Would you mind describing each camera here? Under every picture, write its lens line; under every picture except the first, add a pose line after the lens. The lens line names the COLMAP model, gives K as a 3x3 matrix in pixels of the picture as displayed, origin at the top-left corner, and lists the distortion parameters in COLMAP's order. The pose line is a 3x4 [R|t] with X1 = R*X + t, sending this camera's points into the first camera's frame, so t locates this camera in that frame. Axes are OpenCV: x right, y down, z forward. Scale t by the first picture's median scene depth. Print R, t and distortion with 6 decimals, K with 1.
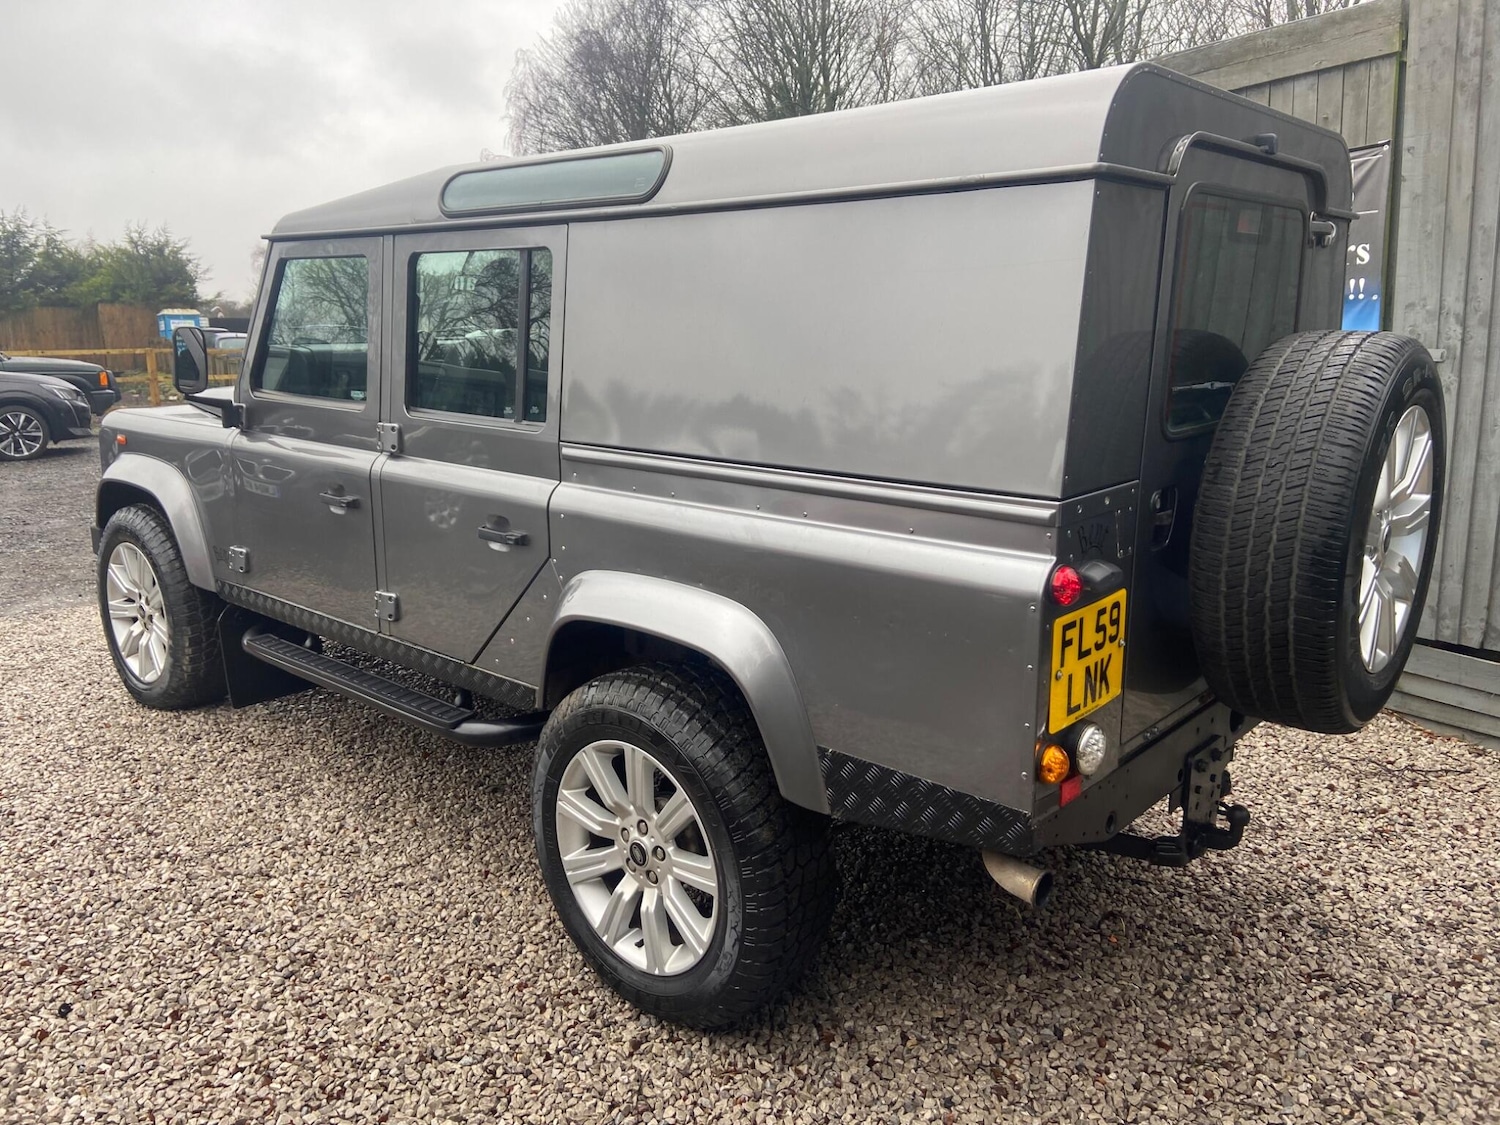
lens RADIAL K [[1106.3, 0, 741.3], [0, 1106.3, 535.9], [0, 0, 1]] dist [0.115210, -0.136185]
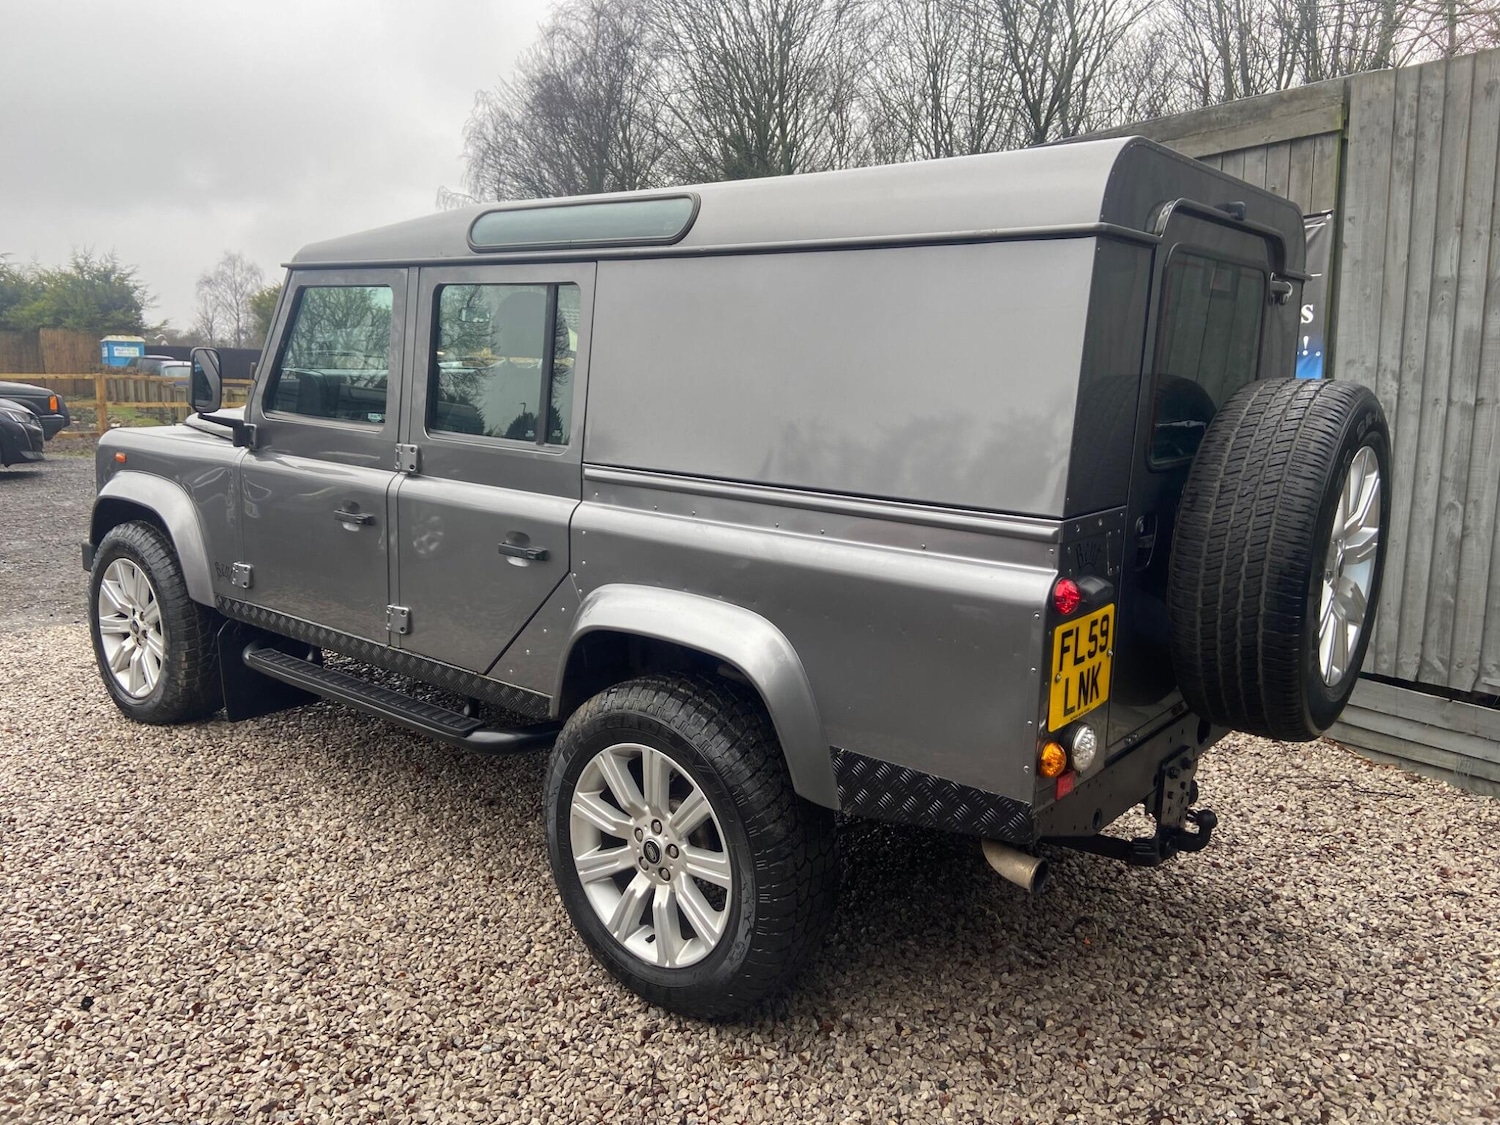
lens RADIAL K [[1106.3, 0, 741.3], [0, 1106.3, 535.9], [0, 0, 1]] dist [0.115210, -0.136185]
pose [[0.998608, 0.020464, 0.048621, -0.060102], [-0.018600, 0.999086, -0.038479, 0.022554], [-0.049364, 0.037521, 0.998076, -0.066633]]
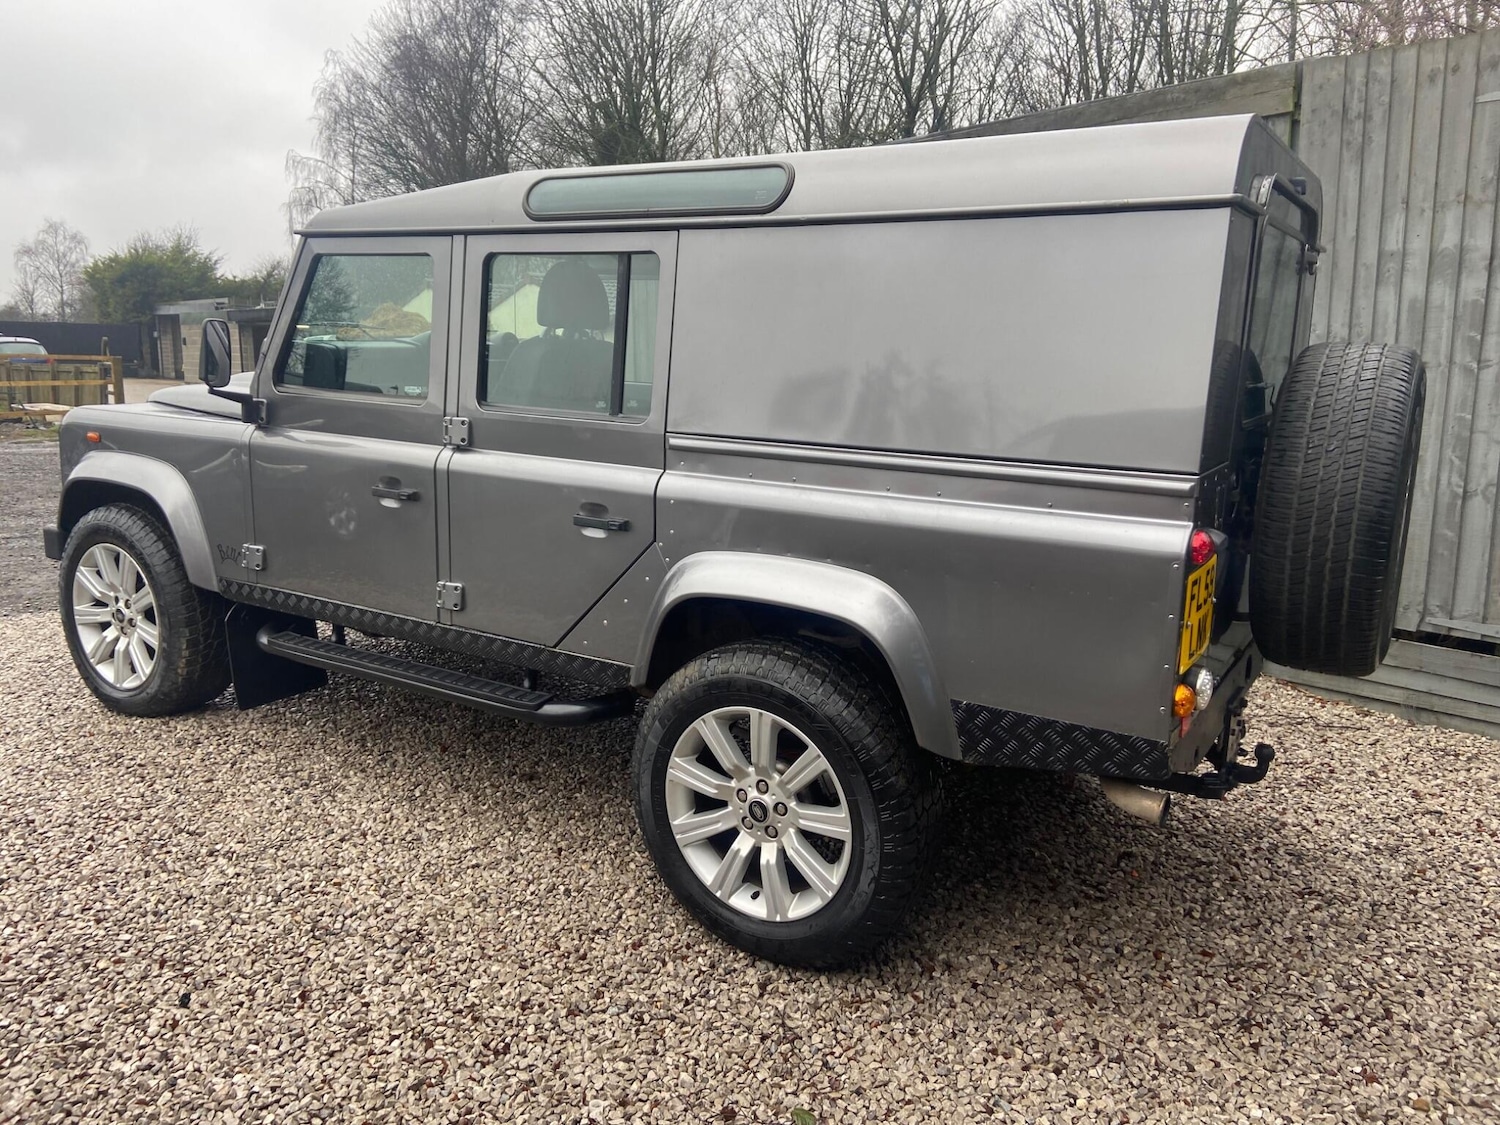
lens RADIAL K [[1105.7, 0, 747.5], [0, 1105.7, 537.7], [0, 0, 1]] dist [0.118302, -0.142347]
pose [[0.985145, -0.007489, 0.171561, -0.264300], [0.010188, 0.999838, -0.014859, 0.032179], [-0.171422, 0.016386, 0.985061, -0.063391]]
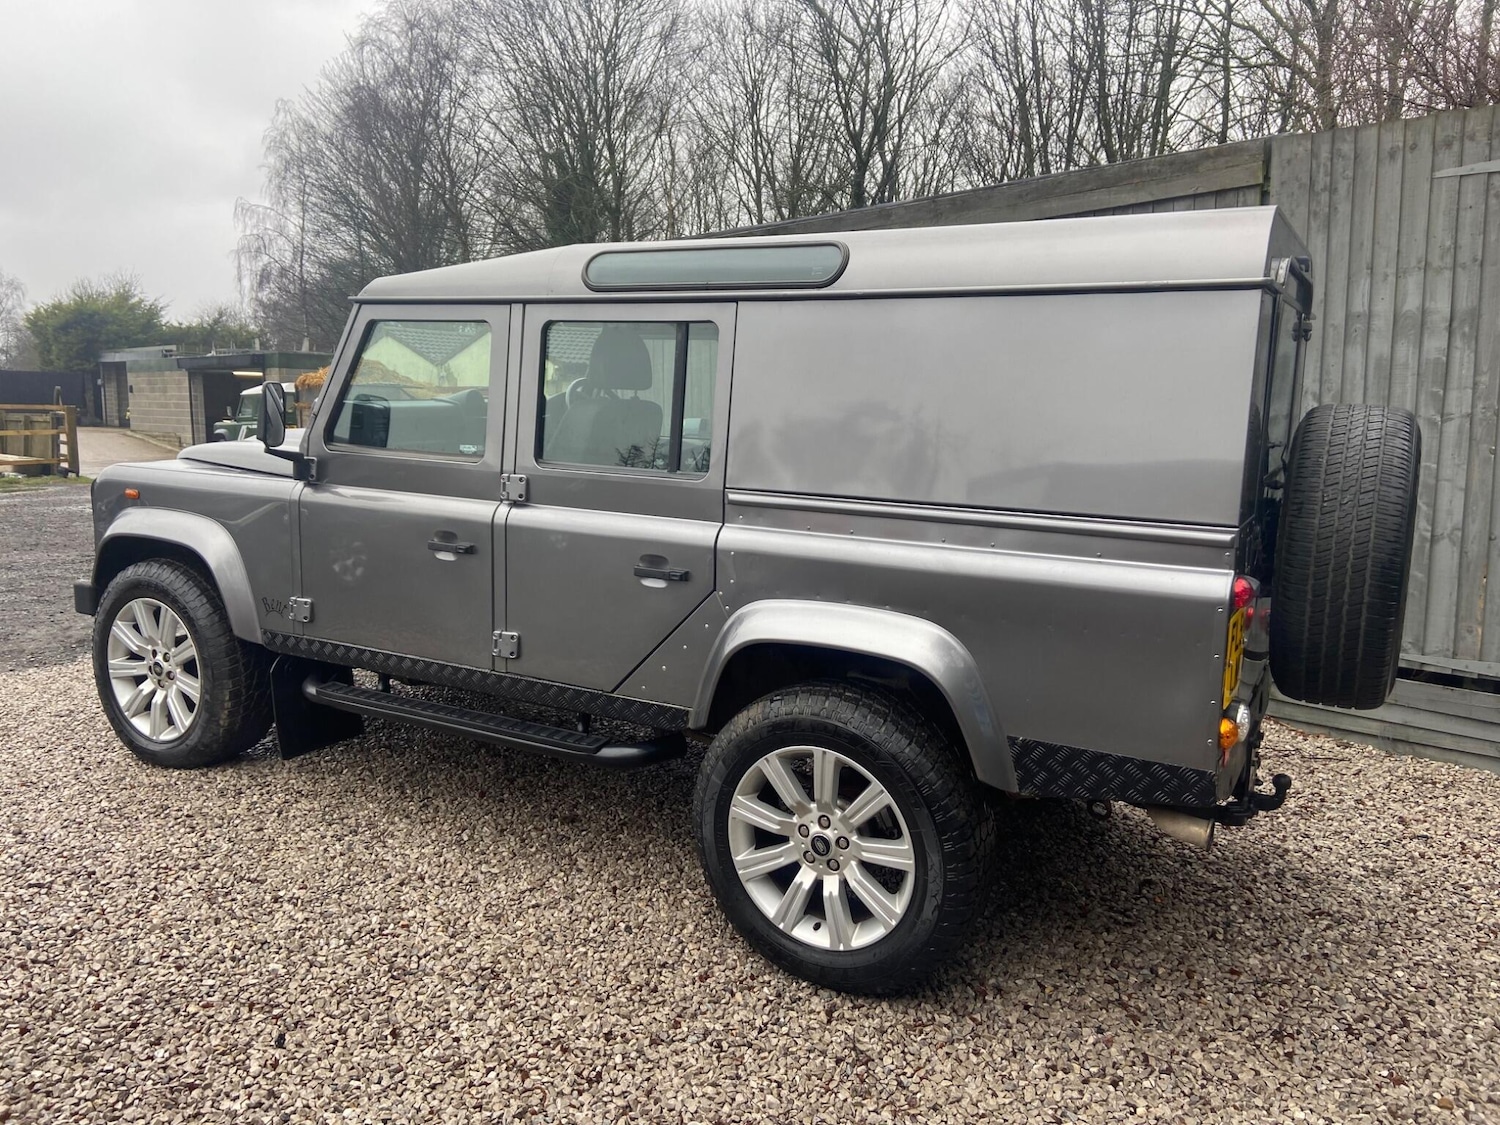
lens RADIAL K [[1105.7, 0, 747.5], [0, 1105.7, 537.7], [0, 0, 1]] dist [0.118302, -0.142347]
pose [[0.976022, -0.009236, 0.217478, -0.381049], [0.021212, 0.998380, -0.052796, 0.025410], [-0.216638, 0.056143, 0.974636, -0.111348]]
